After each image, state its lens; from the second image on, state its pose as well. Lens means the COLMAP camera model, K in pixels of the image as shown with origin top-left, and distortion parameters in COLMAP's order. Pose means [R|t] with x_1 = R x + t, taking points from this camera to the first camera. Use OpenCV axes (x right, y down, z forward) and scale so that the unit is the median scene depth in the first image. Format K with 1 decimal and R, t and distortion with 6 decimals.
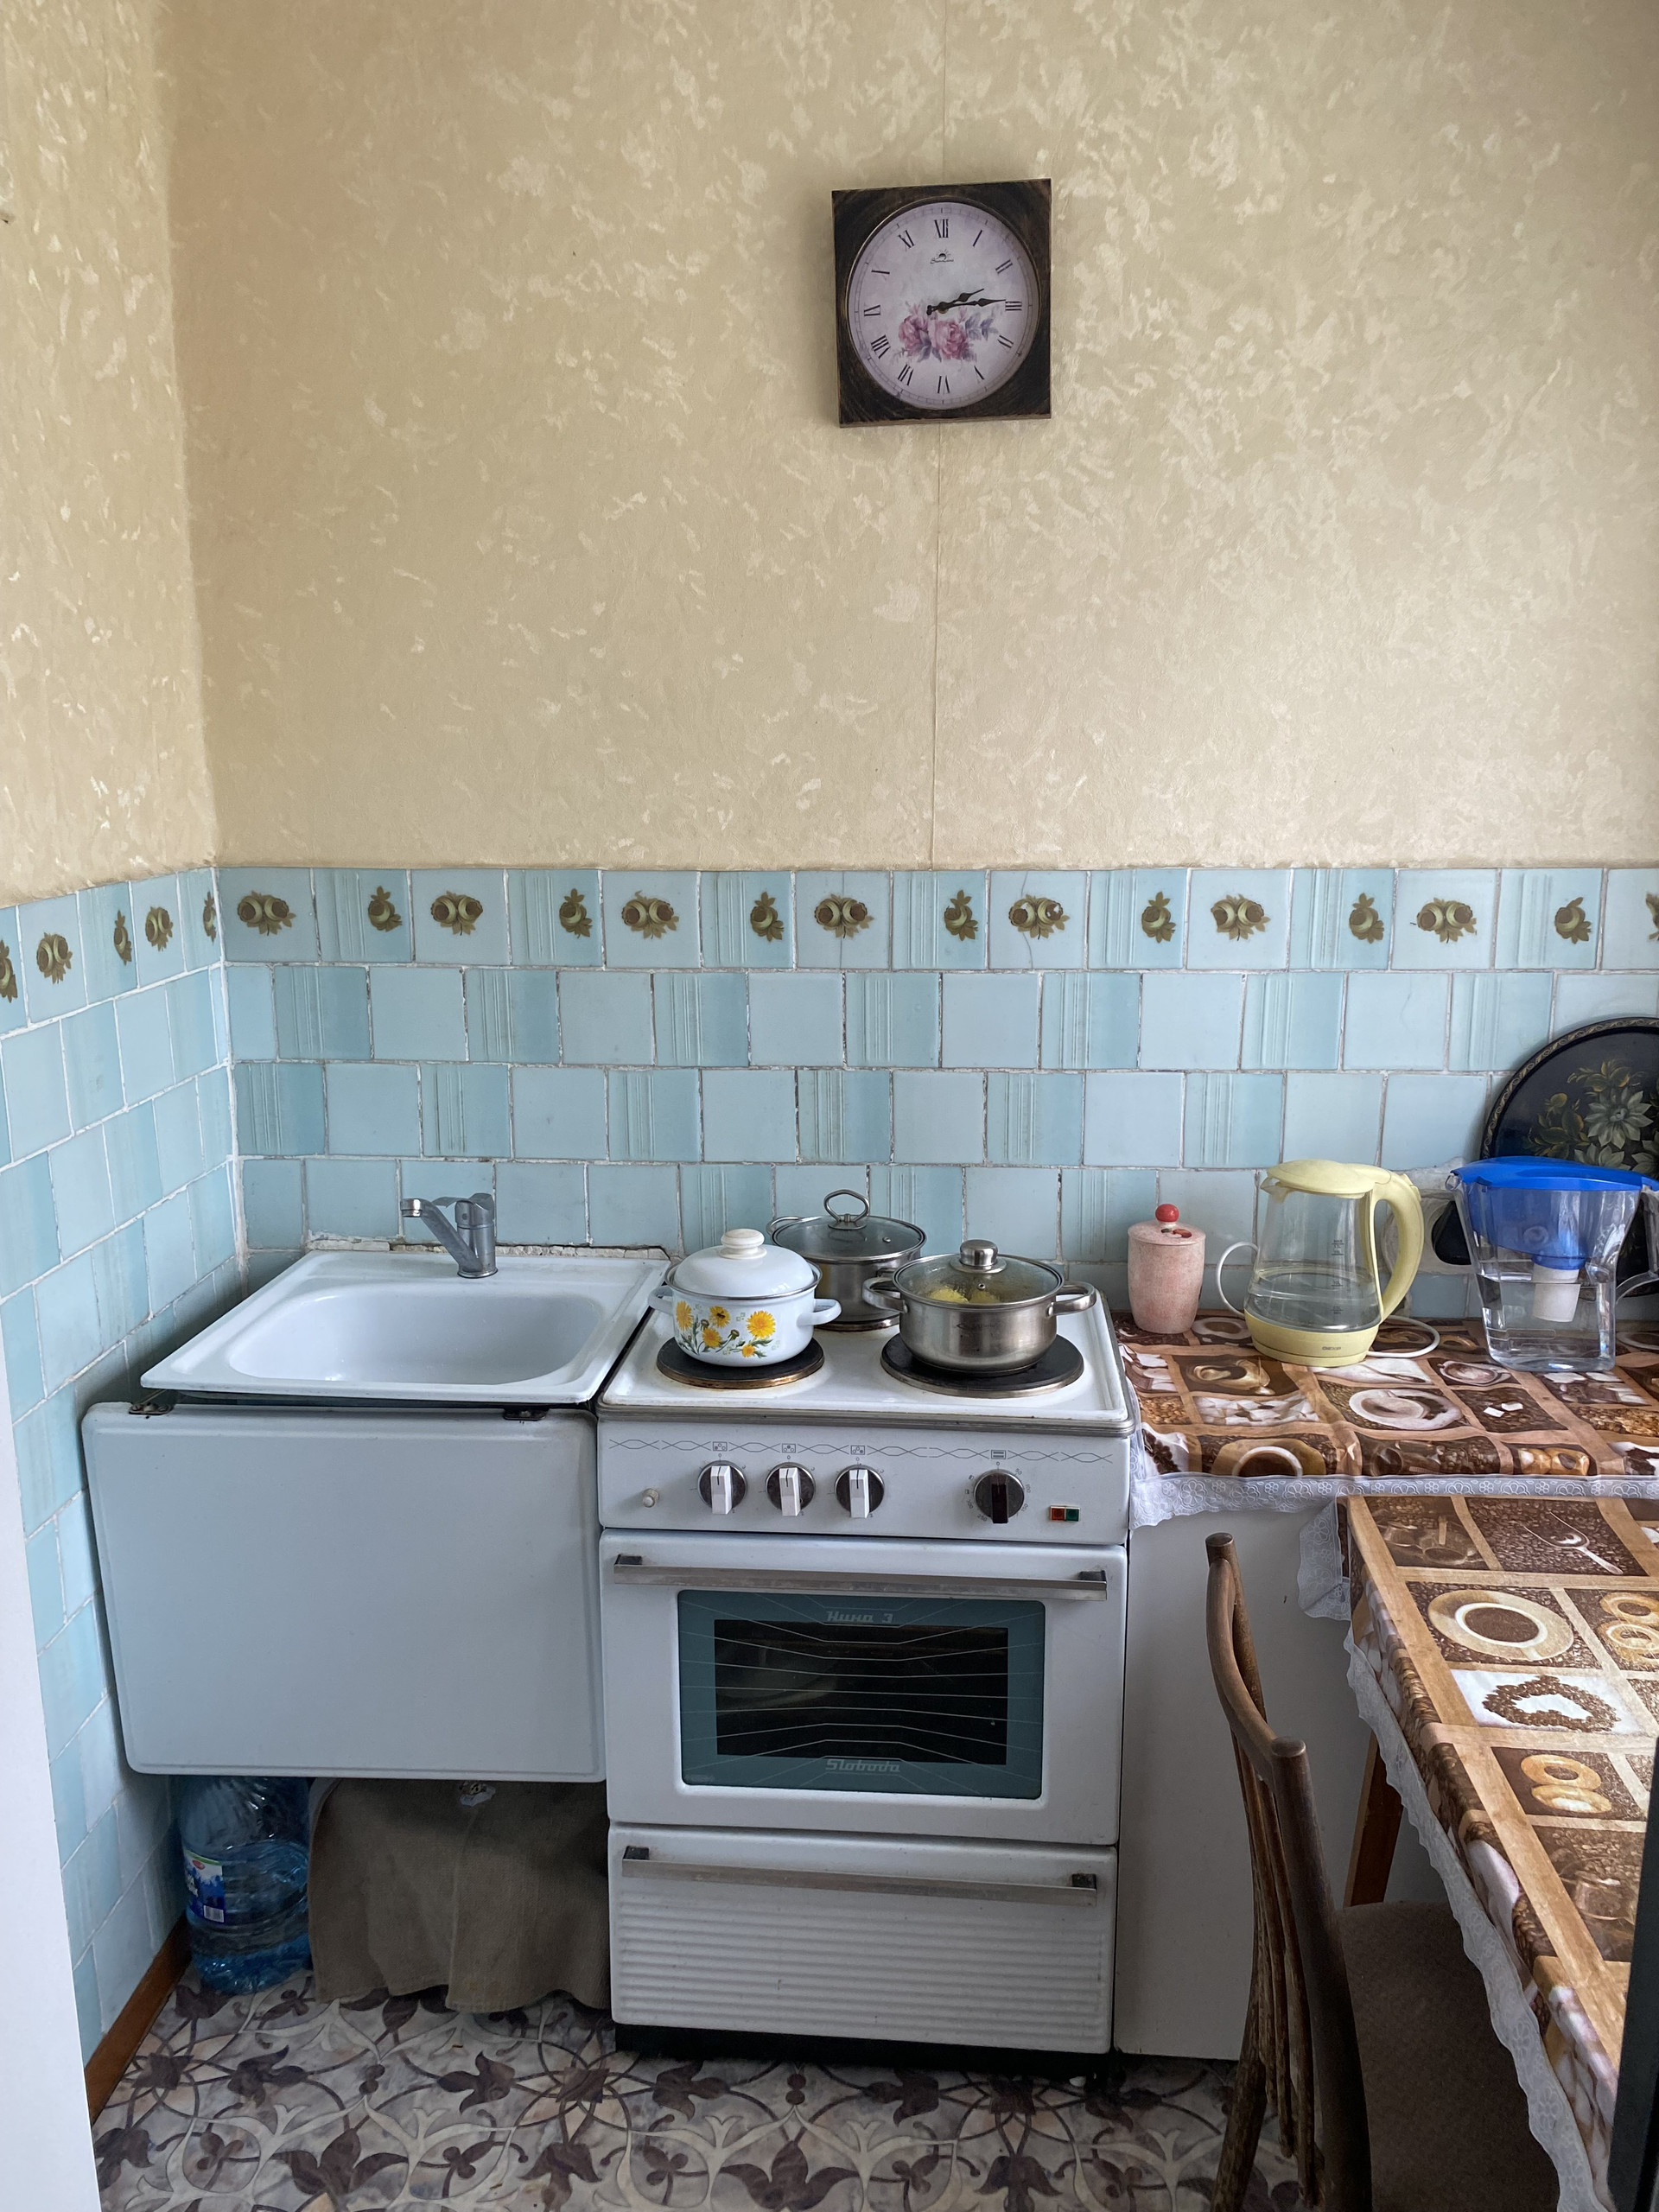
lens RADIAL K [[1697.5, 0, 830.1], [0, 1697.5, 1100.1], [0, 0, 1]] dist [0.011515, -0.004790]
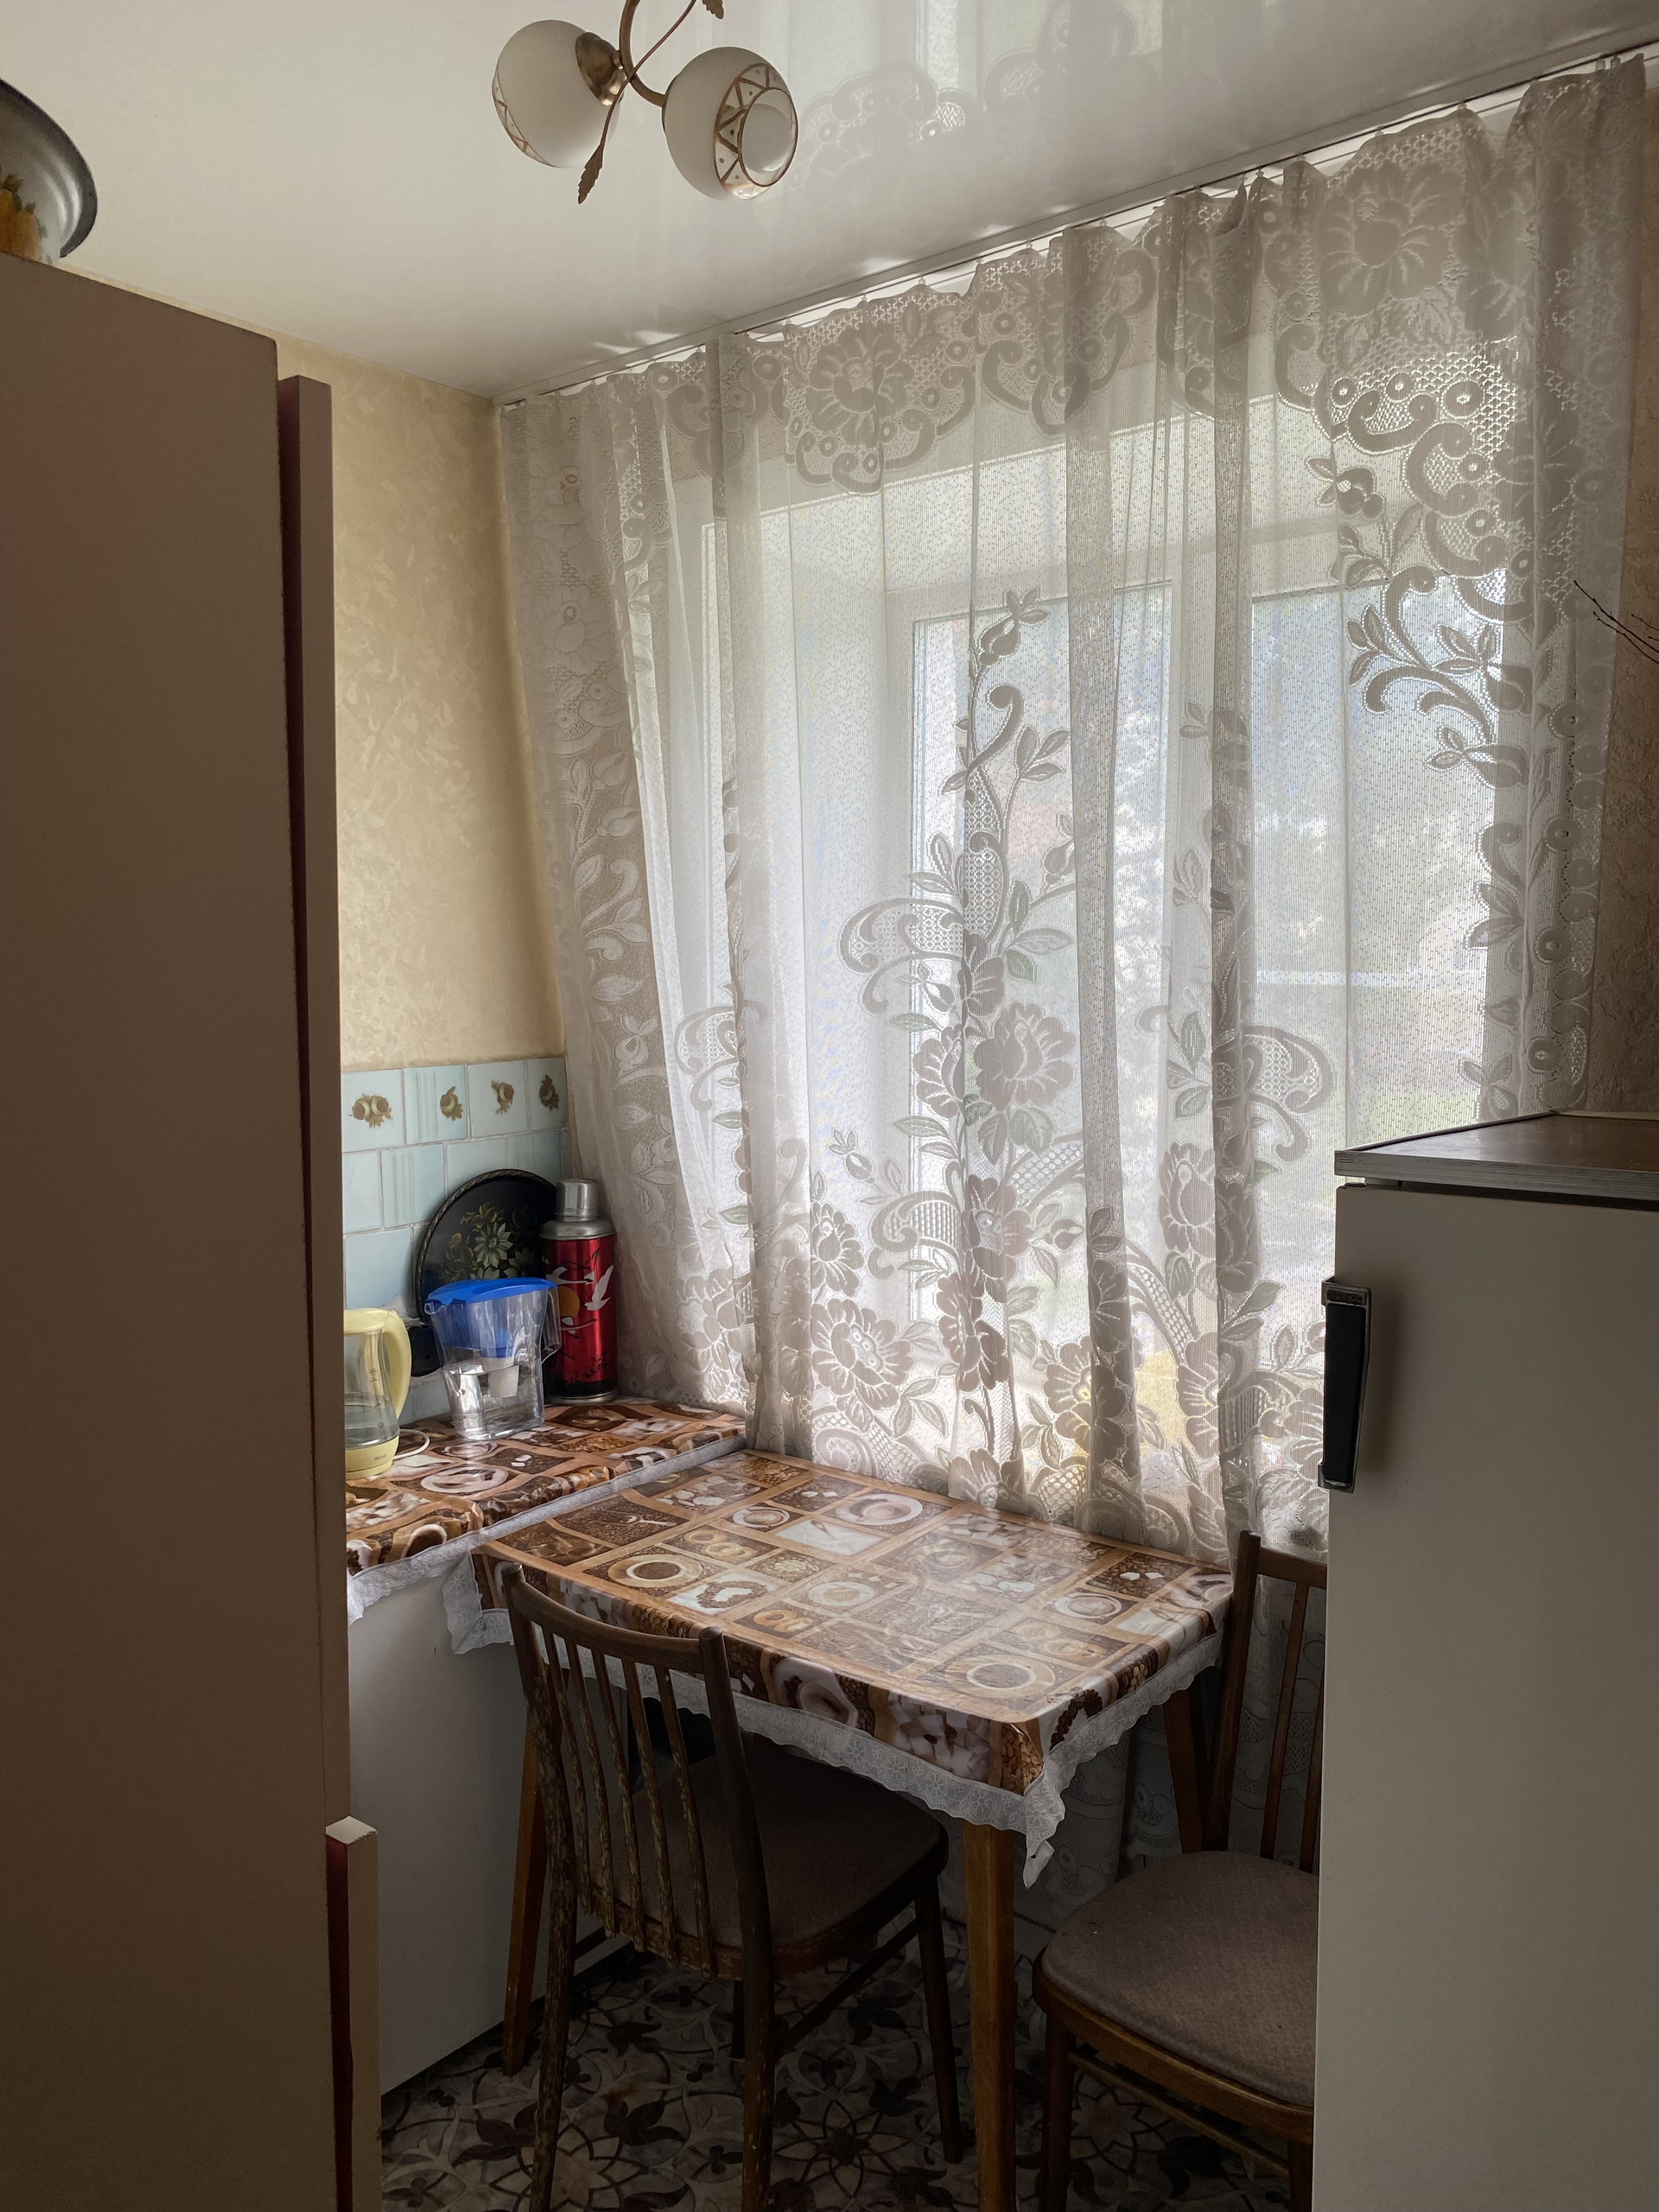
lens RADIAL K [[1689.6, 0, 856.3], [0, 1689.6, 1105.5], [0, 0, 1]] dist [0.058457, -0.057565]
pose [[0.558738, -0.069672, 0.826413, -0.577928], [0.174900, 0.983953, -0.035296, -0.000921], [-0.810692, 0.164261, 0.561957, -0.013974]]
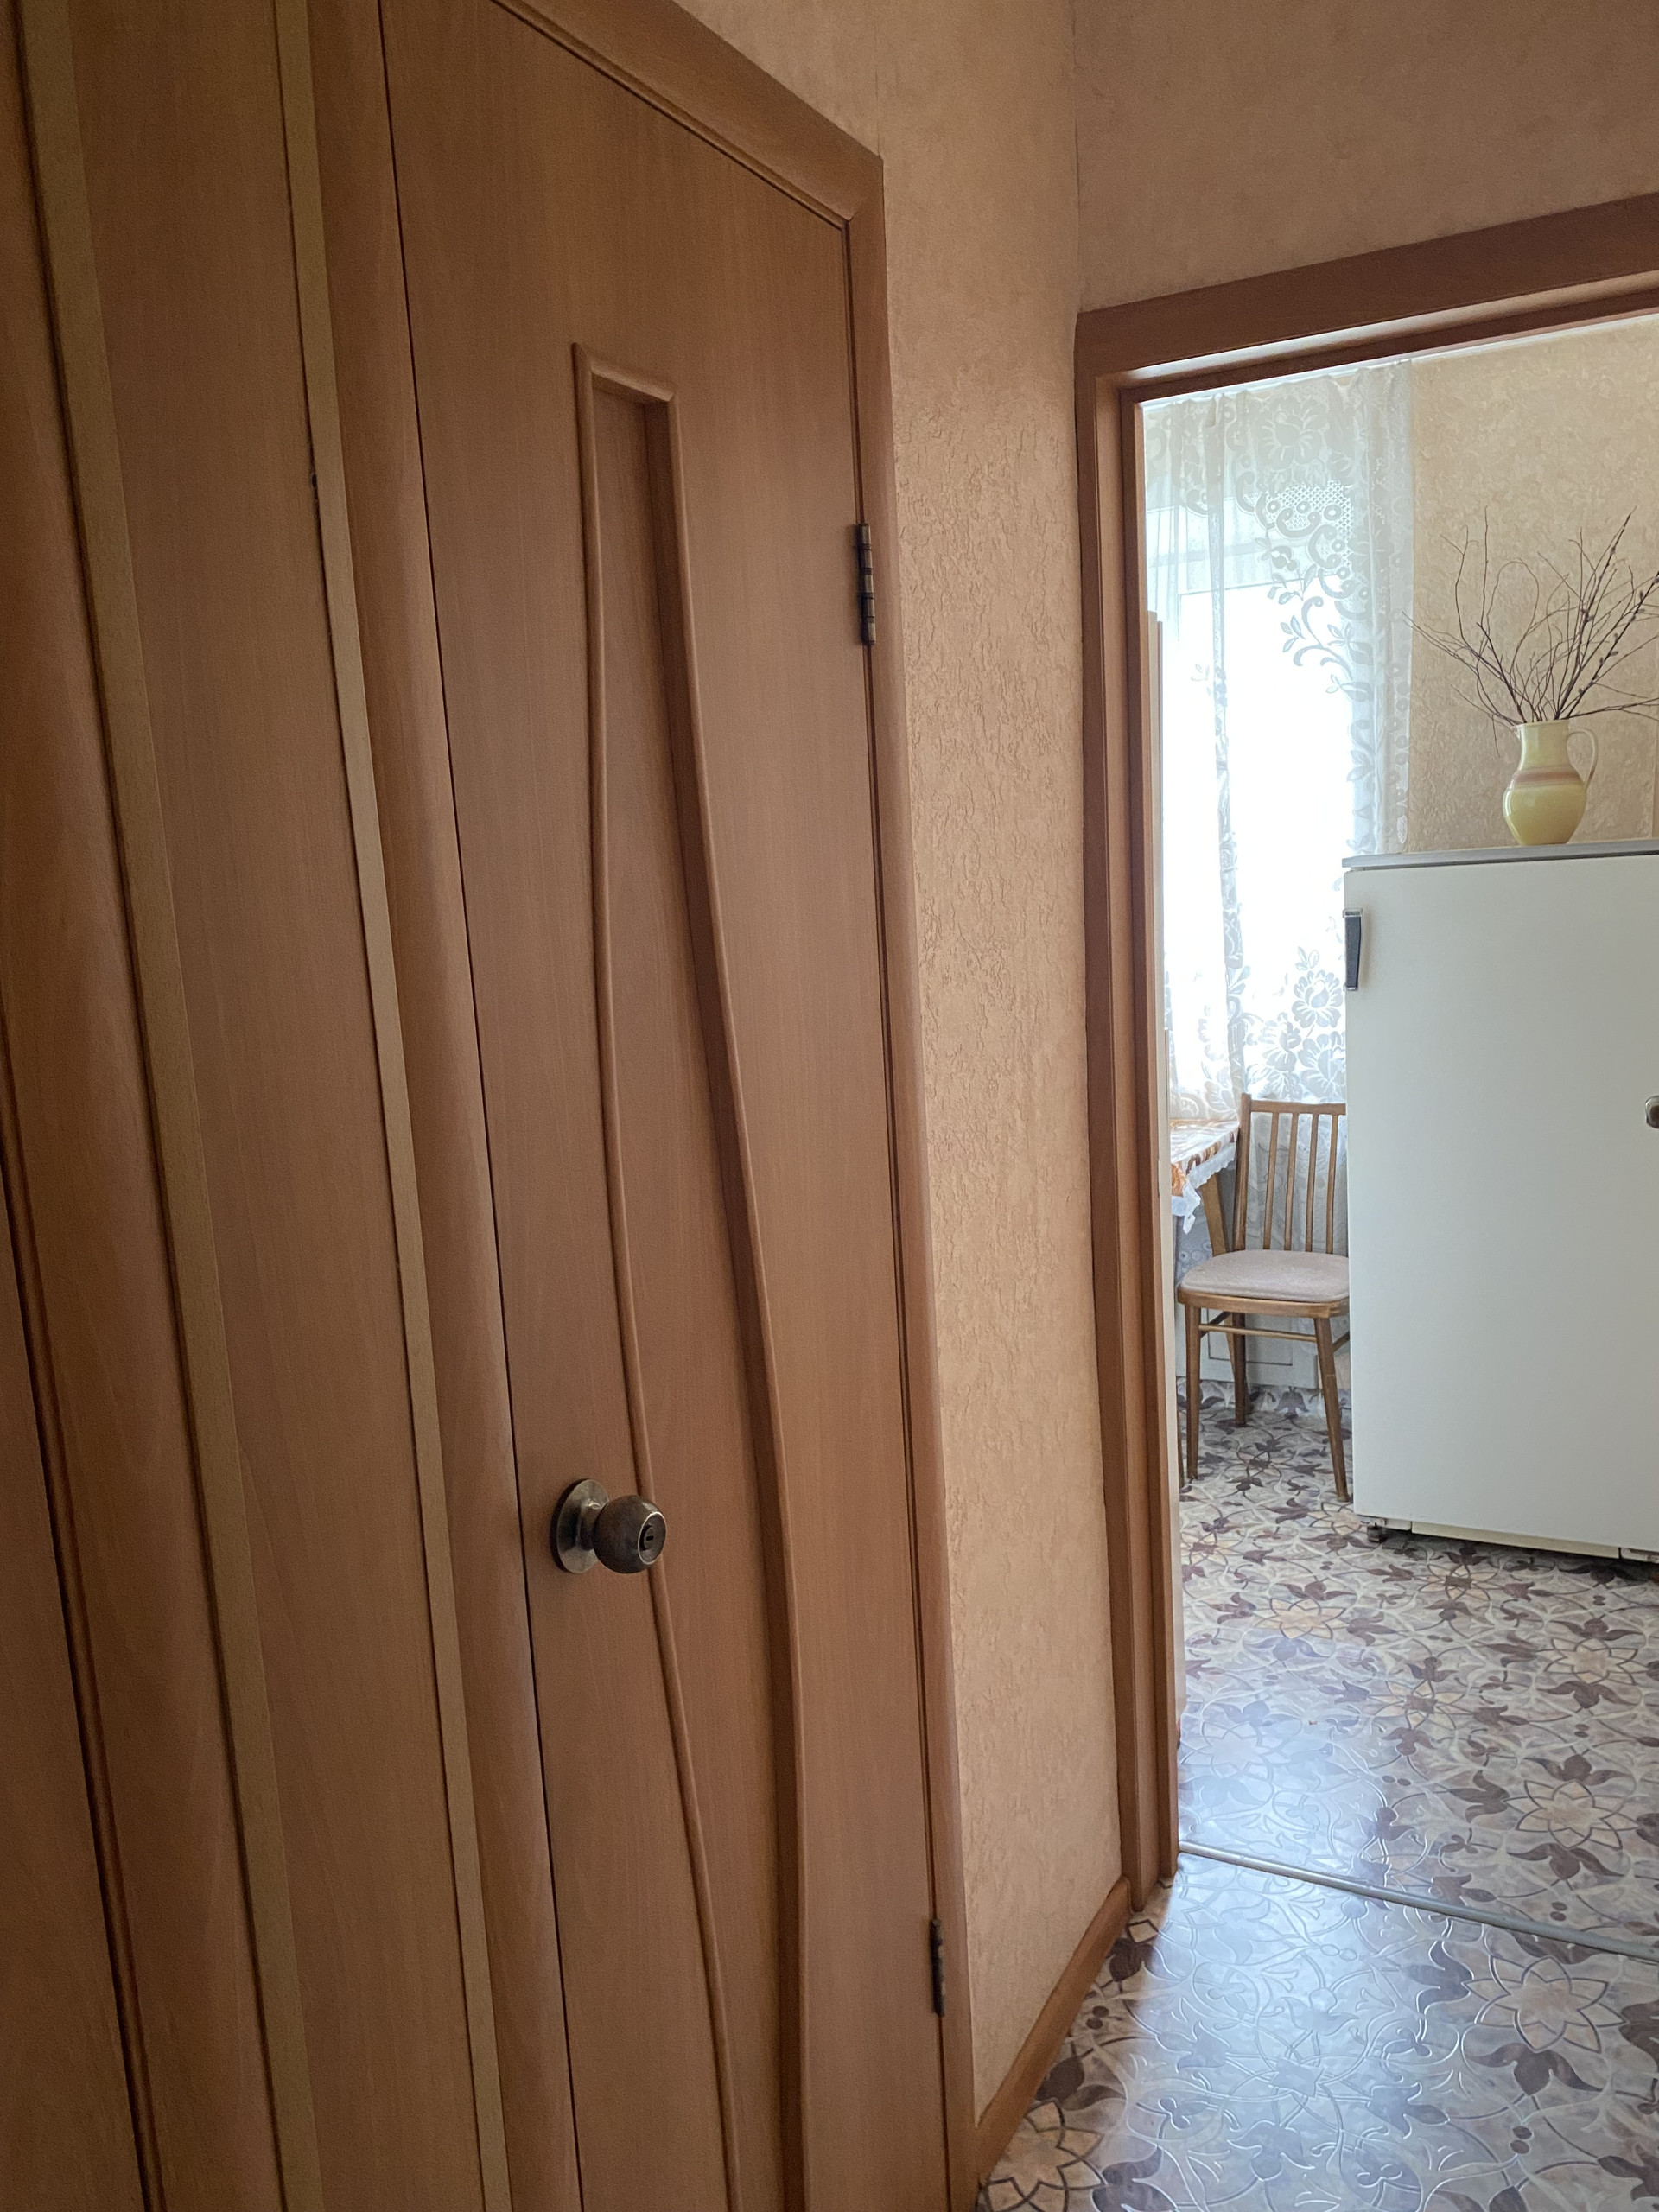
lens RADIAL K [[1697.5, 0, 830.1], [0, 1697.5, 1100.1], [0, 0, 1]] dist [0.011515, -0.004790]
pose [[0.420173, -0.157050, 0.893750, -1.806450], [0.248810, 0.967103, 0.052968, 0.046948], [-0.872667, 0.200118, 0.445426, -0.053664]]
